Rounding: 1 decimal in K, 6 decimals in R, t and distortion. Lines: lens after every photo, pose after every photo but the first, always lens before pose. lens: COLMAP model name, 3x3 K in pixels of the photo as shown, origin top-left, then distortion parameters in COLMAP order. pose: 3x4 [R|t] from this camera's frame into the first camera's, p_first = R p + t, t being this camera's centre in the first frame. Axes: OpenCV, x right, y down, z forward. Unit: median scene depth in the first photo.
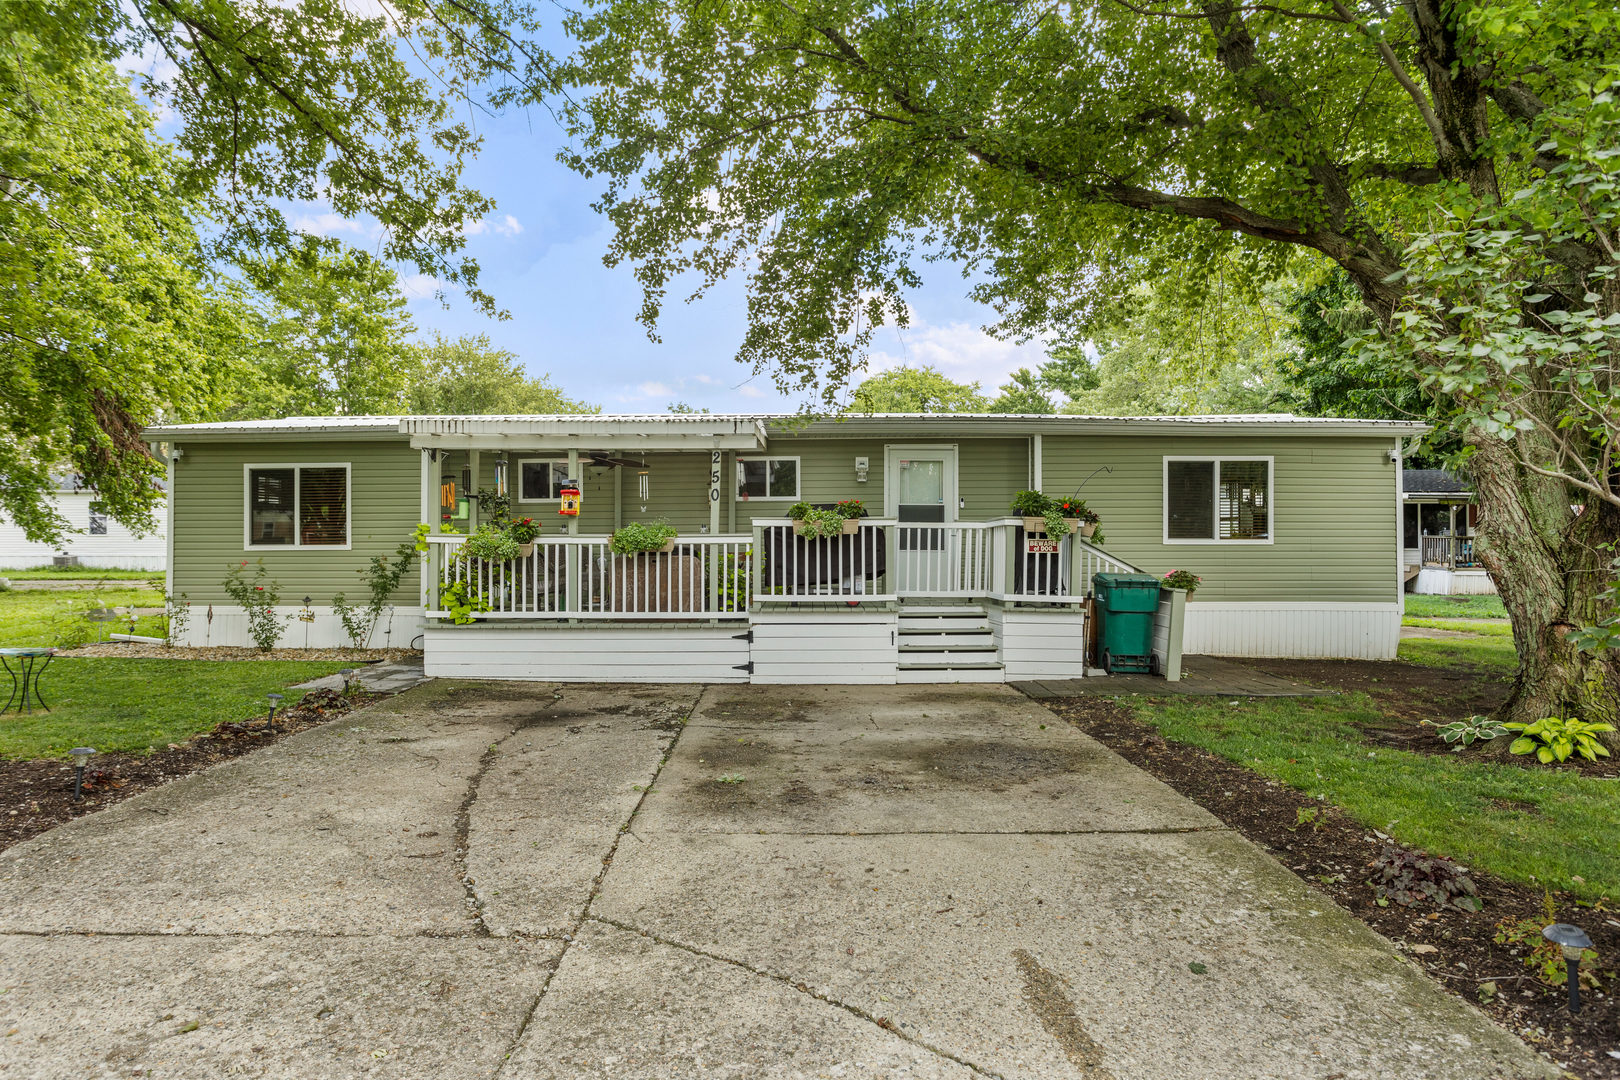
lens RADIAL K [[964.6, 0, 810.0], [0, 964.6, 537.1], [0, 0, 1]] dist [-0.004542, -0.000237]
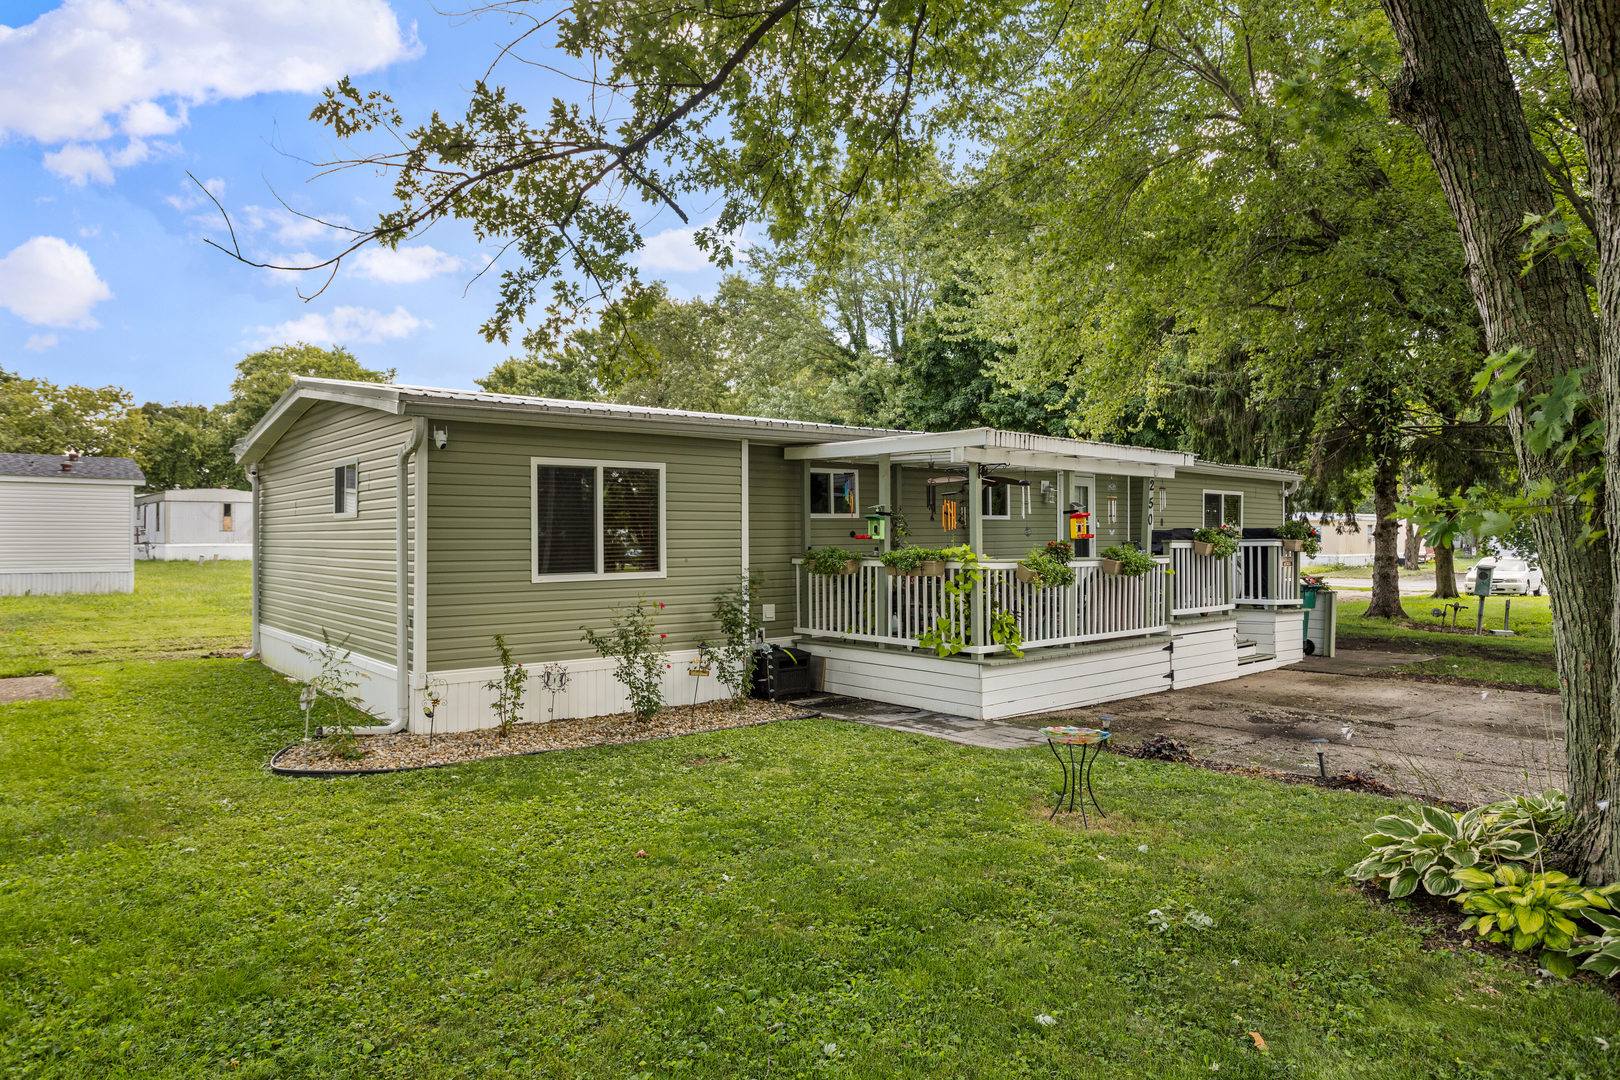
lens RADIAL K [[964.6, 0, 809.7], [0, 964.6, 542.7], [0, 0, 1]] dist [-0.004542, -0.000237]
pose [[0.757951, -0.004471, 0.652296, -1.085111], [0.001254, 0.999985, 0.005397, -0.023030], [-0.652310, -0.003273, 0.757945, 0.431900]]
